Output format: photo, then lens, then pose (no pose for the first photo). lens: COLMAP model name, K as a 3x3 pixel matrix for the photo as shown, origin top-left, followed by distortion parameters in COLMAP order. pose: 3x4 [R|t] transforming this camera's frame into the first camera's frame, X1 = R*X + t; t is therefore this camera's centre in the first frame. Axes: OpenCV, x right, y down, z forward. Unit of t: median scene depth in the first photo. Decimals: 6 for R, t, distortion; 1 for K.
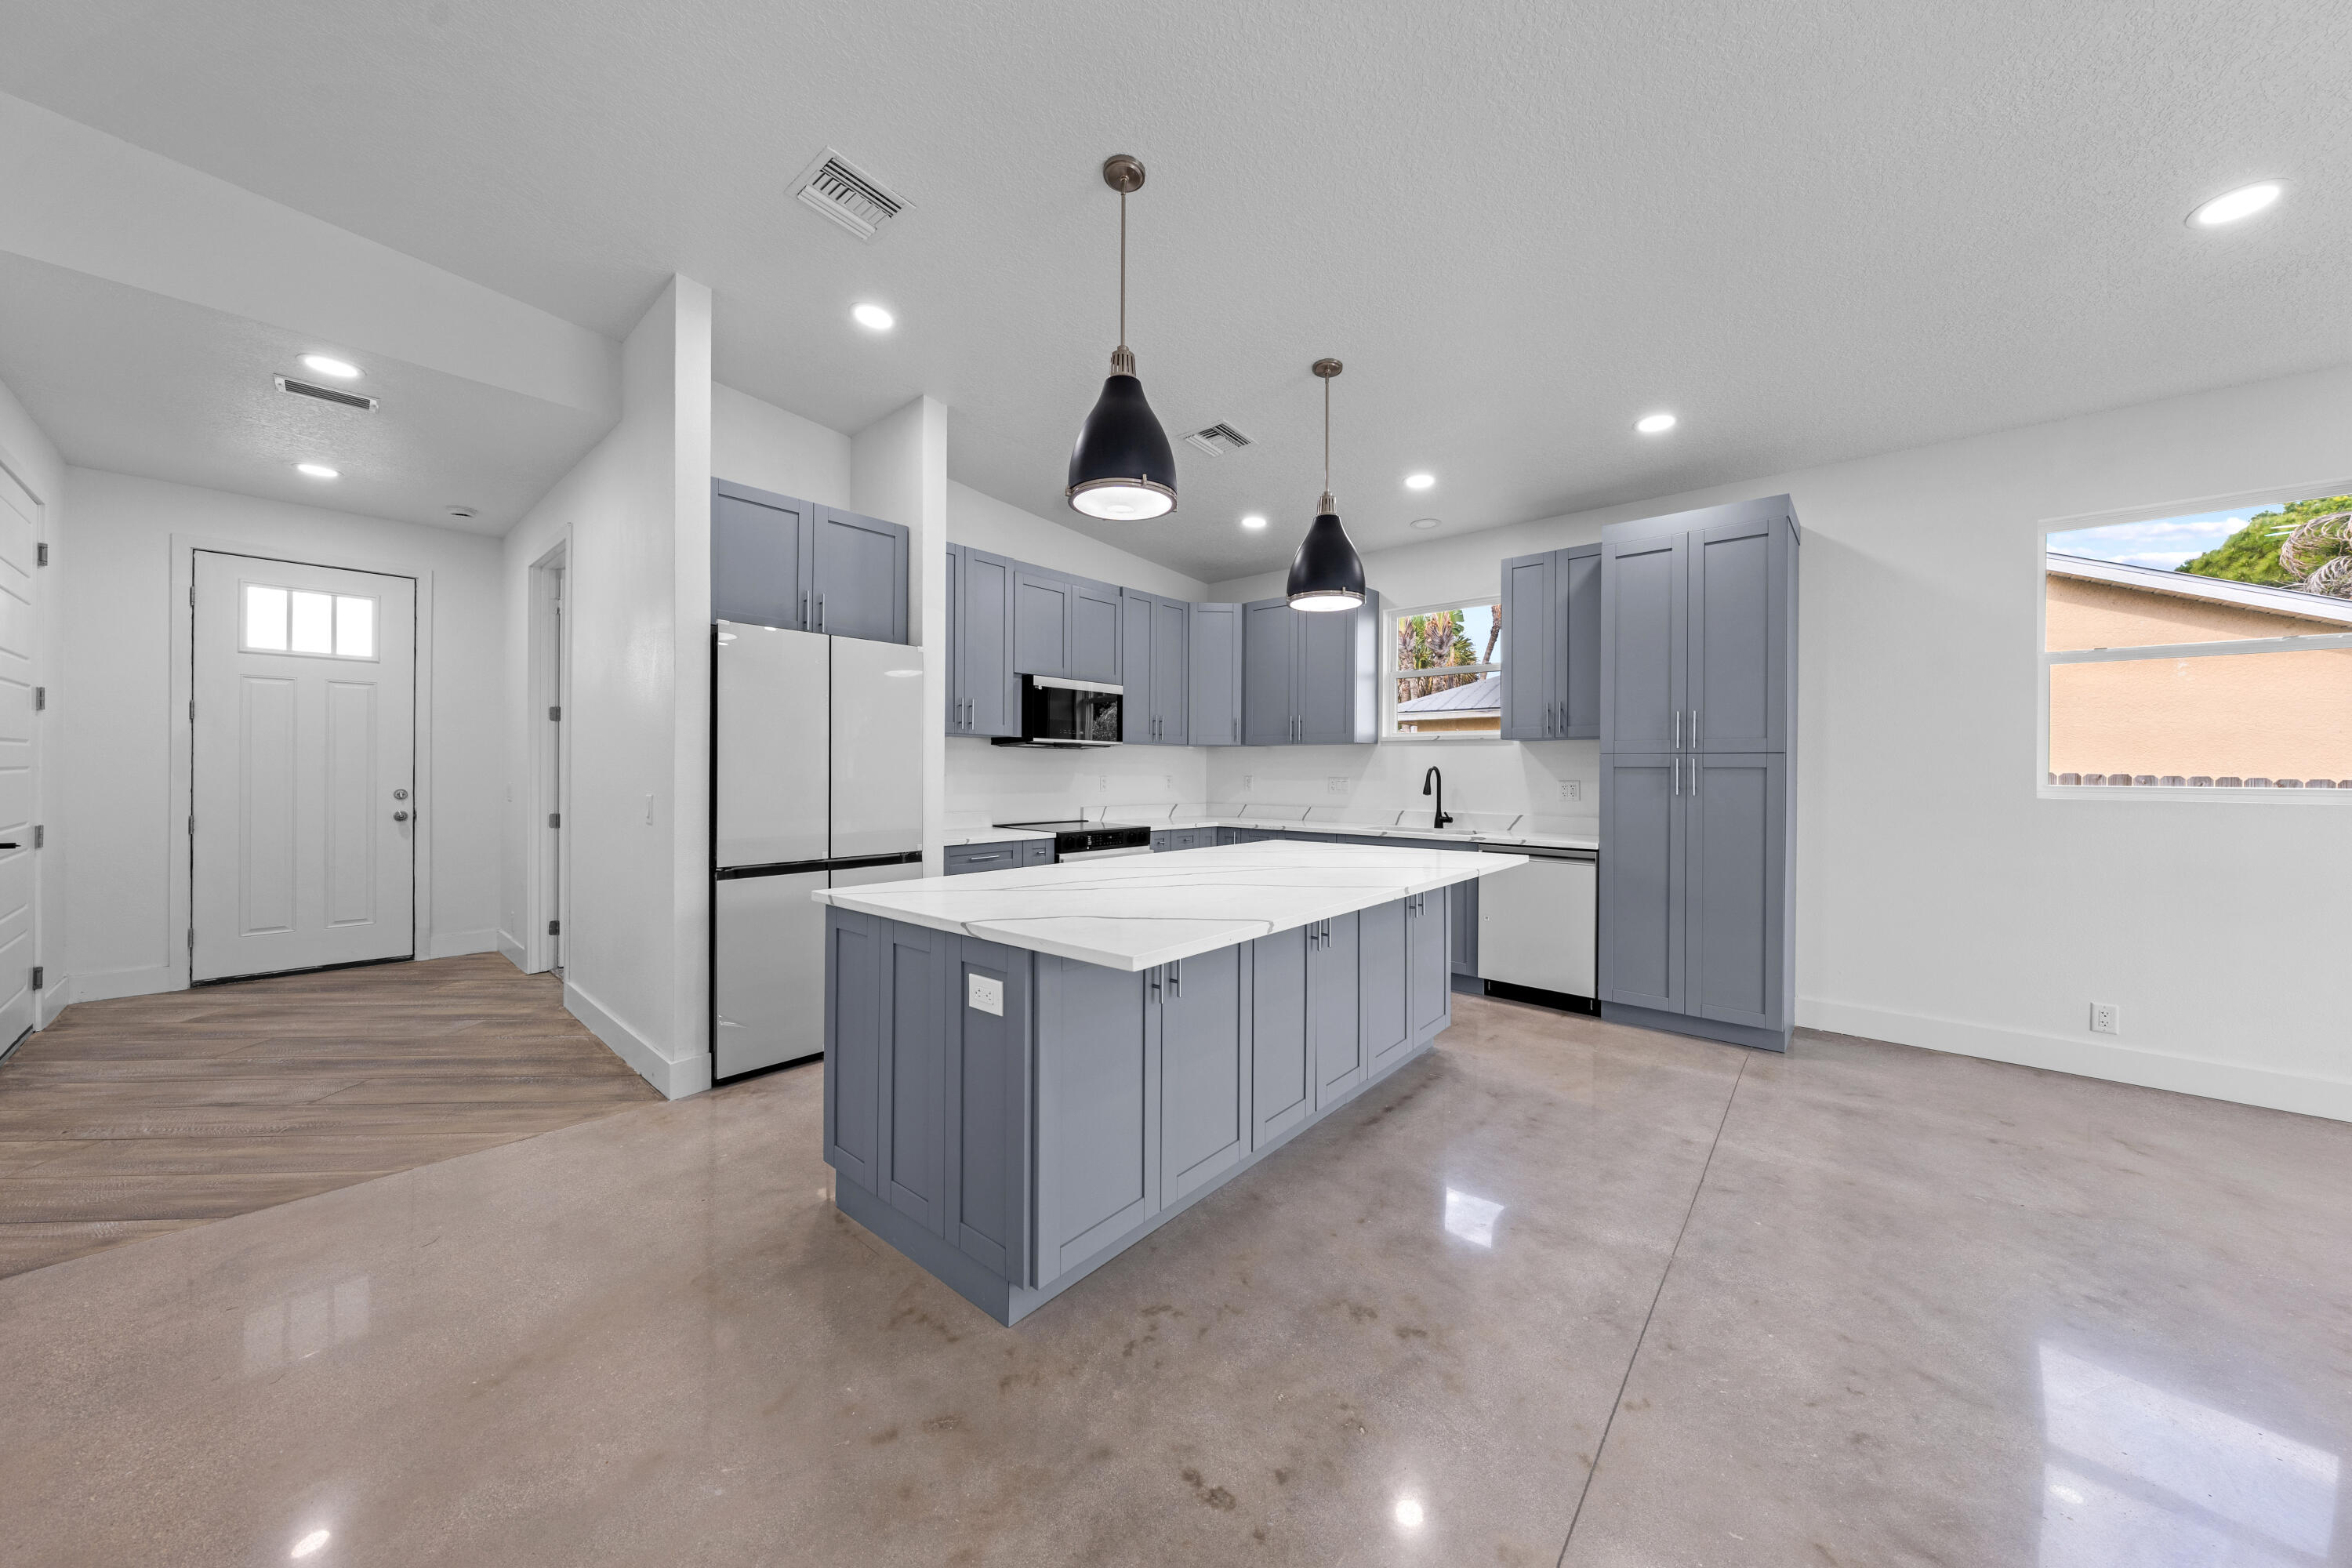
lens RADIAL K [[793.9, 0, 1176.0], [0, 793.9, 784.0], [0, 0, 1]] dist [-0.001311, -0.000073]
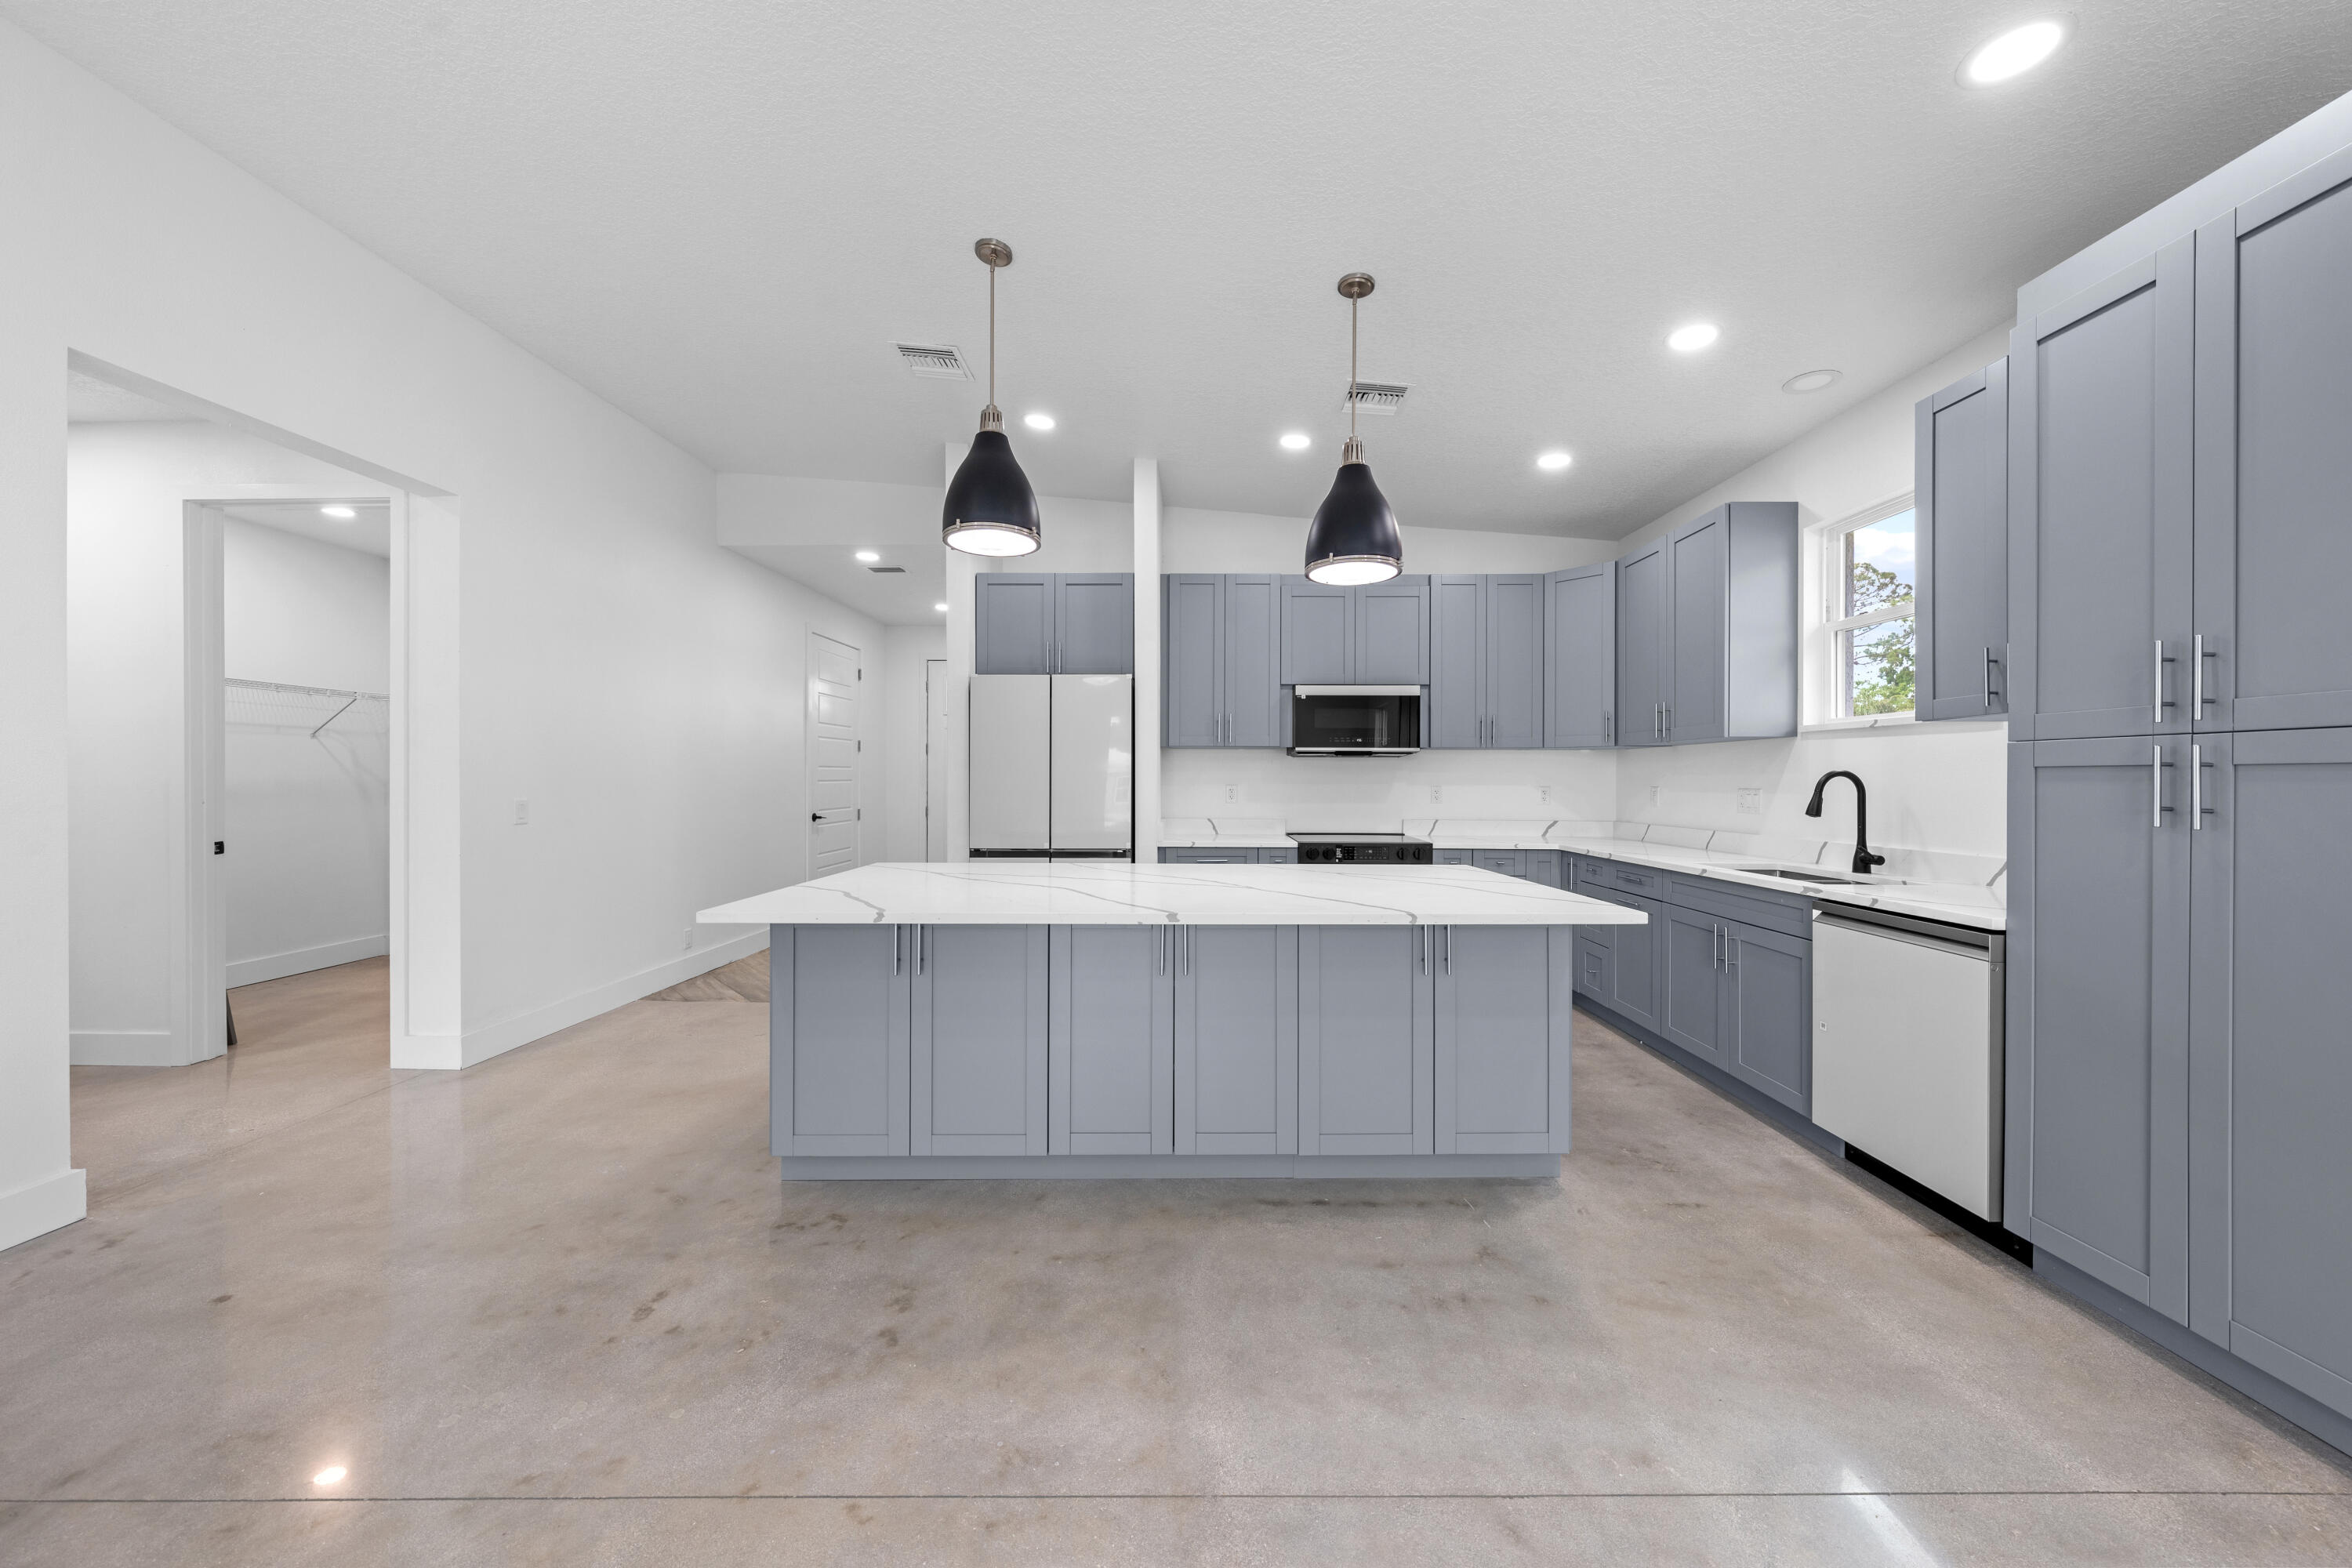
lens RADIAL K [[792.2, 0, 1187.9], [0, 792.2, 792.3], [0, 0, 1]] dist [-0.002219, -0.000128]
pose [[0.653713, 0.007651, -0.756704, 0.692418], [-0.010688, 0.999942, 0.000877, -0.000924], [0.756667, 0.007515, 0.653757, 0.335090]]
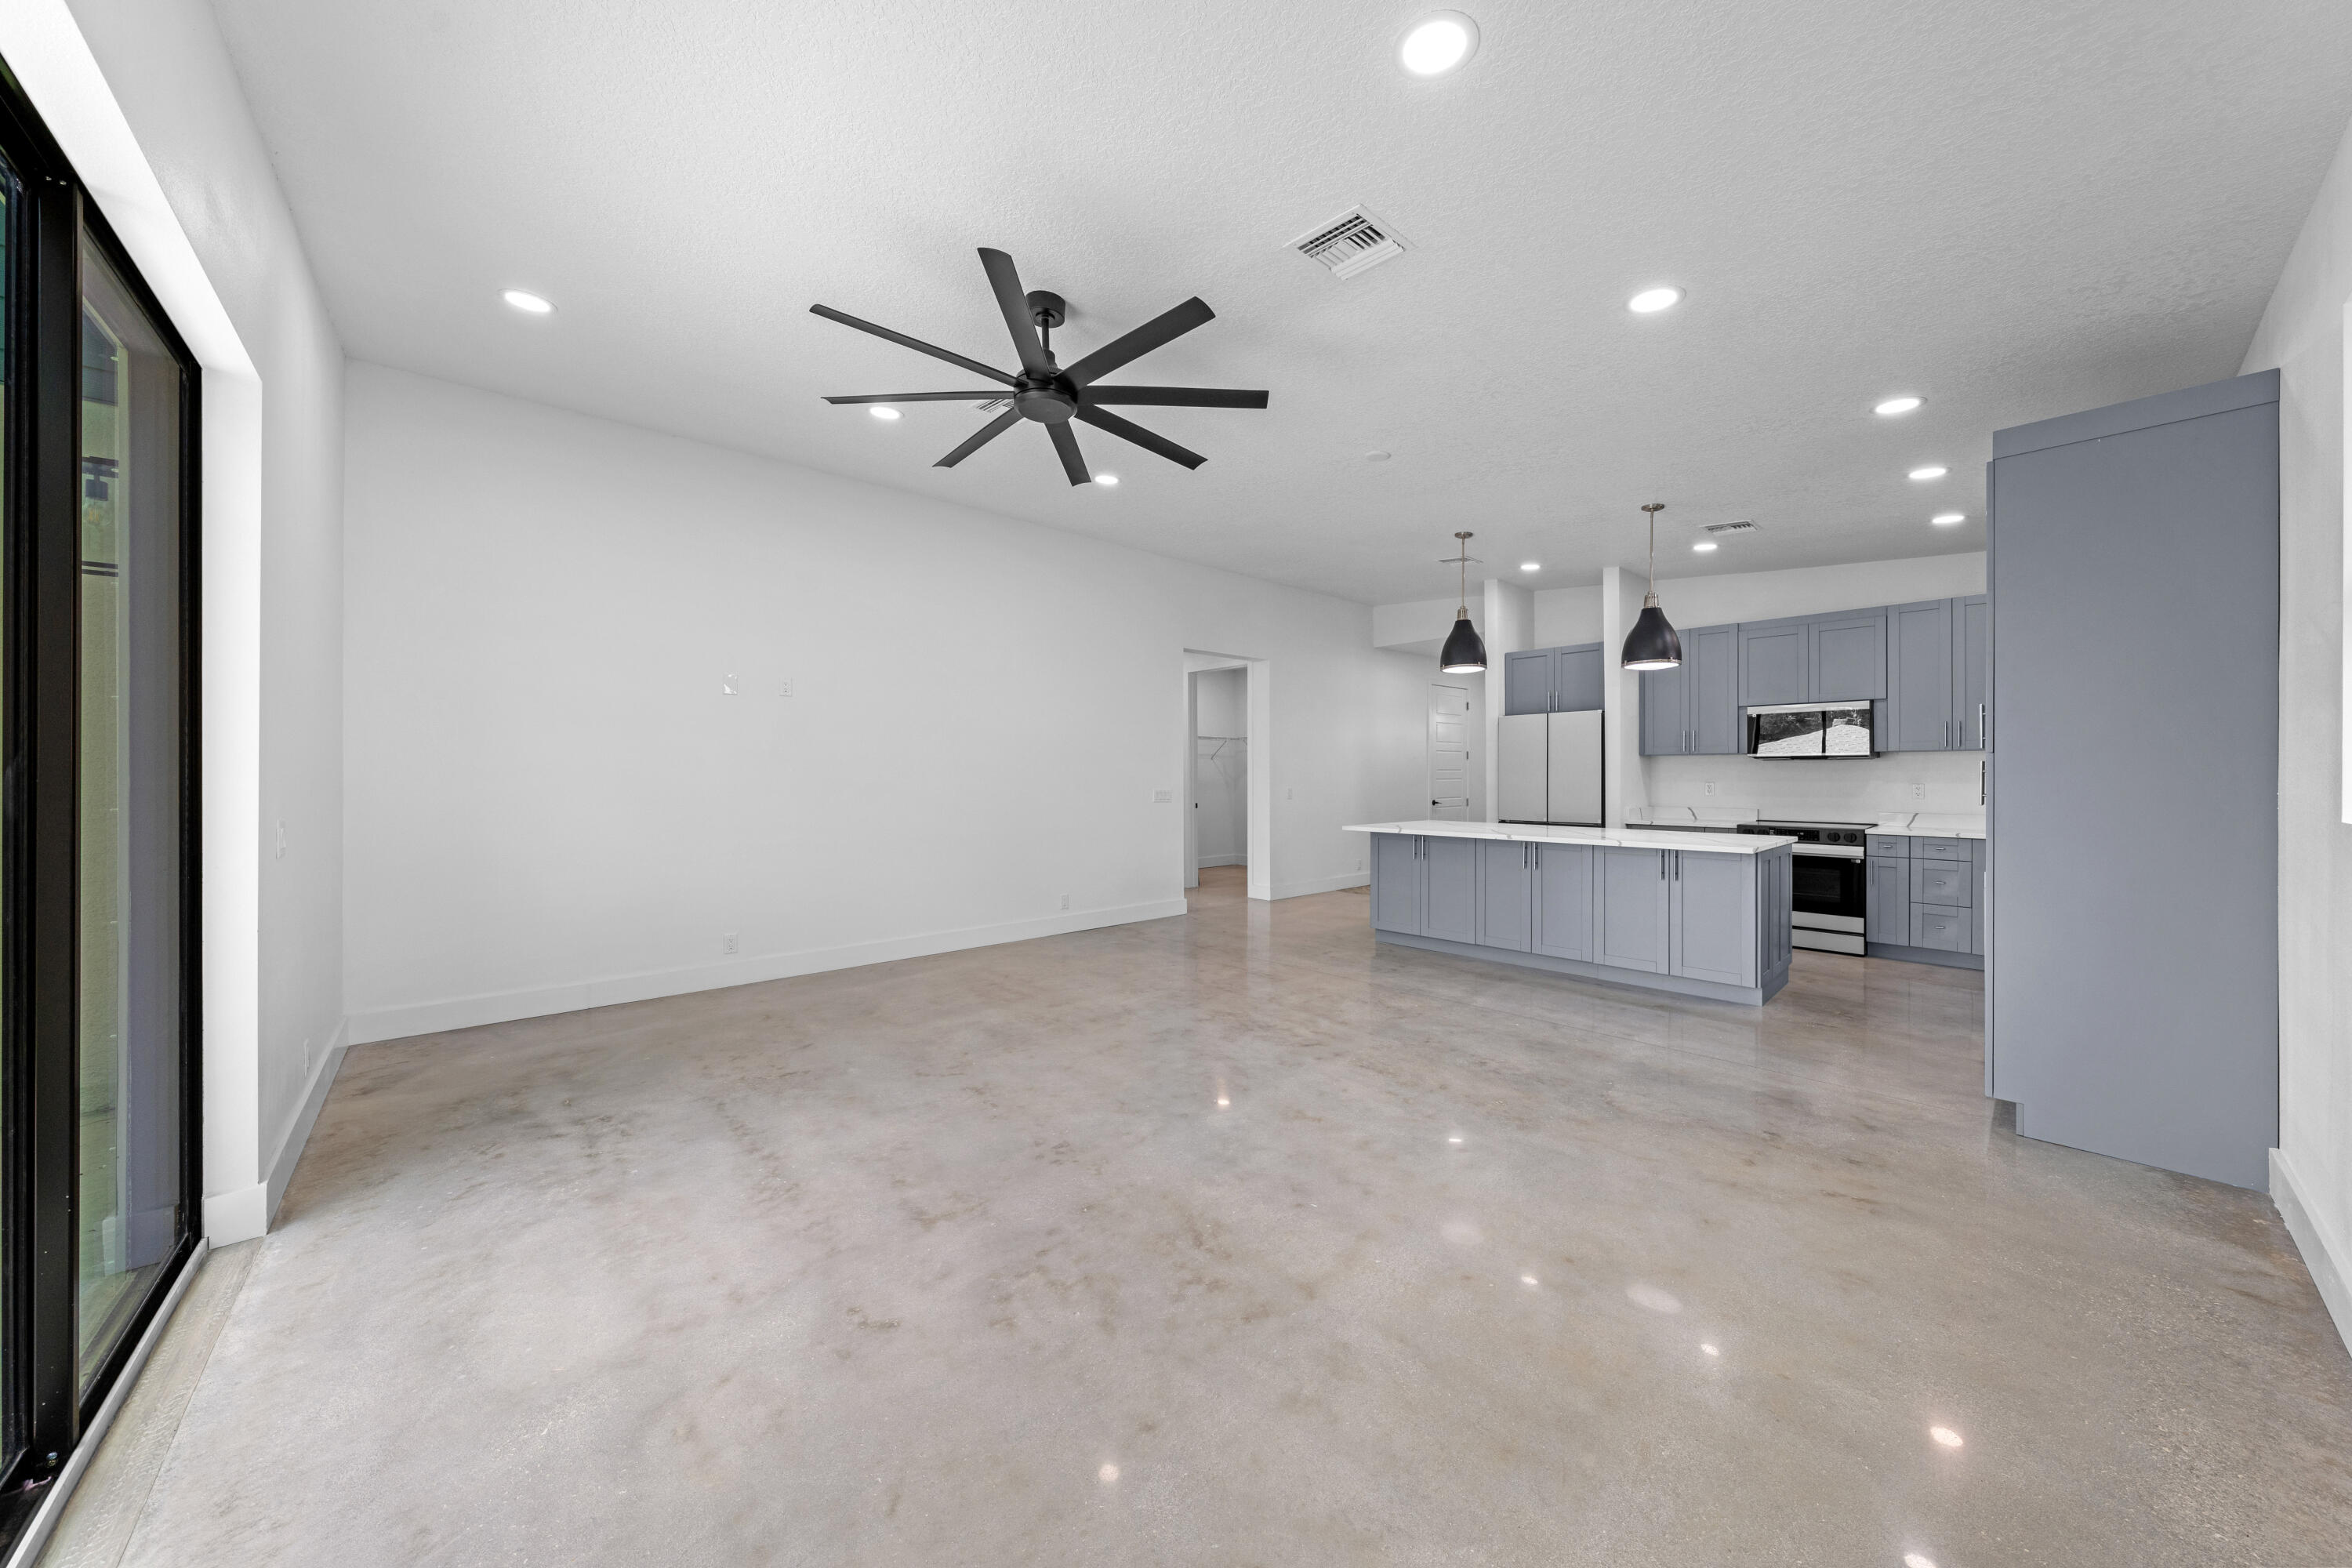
lens RADIAL K [[792.2, 0, 1187.9], [0, 792.2, 792.3], [0, 0, 1]] dist [-0.002219, -0.000128]
pose [[-0.106625, 0.009396, -0.994255, 1.741114], [-0.020763, 0.999716, 0.011675, 0.015172], [0.994083, 0.021888, -0.106400, 0.293808]]
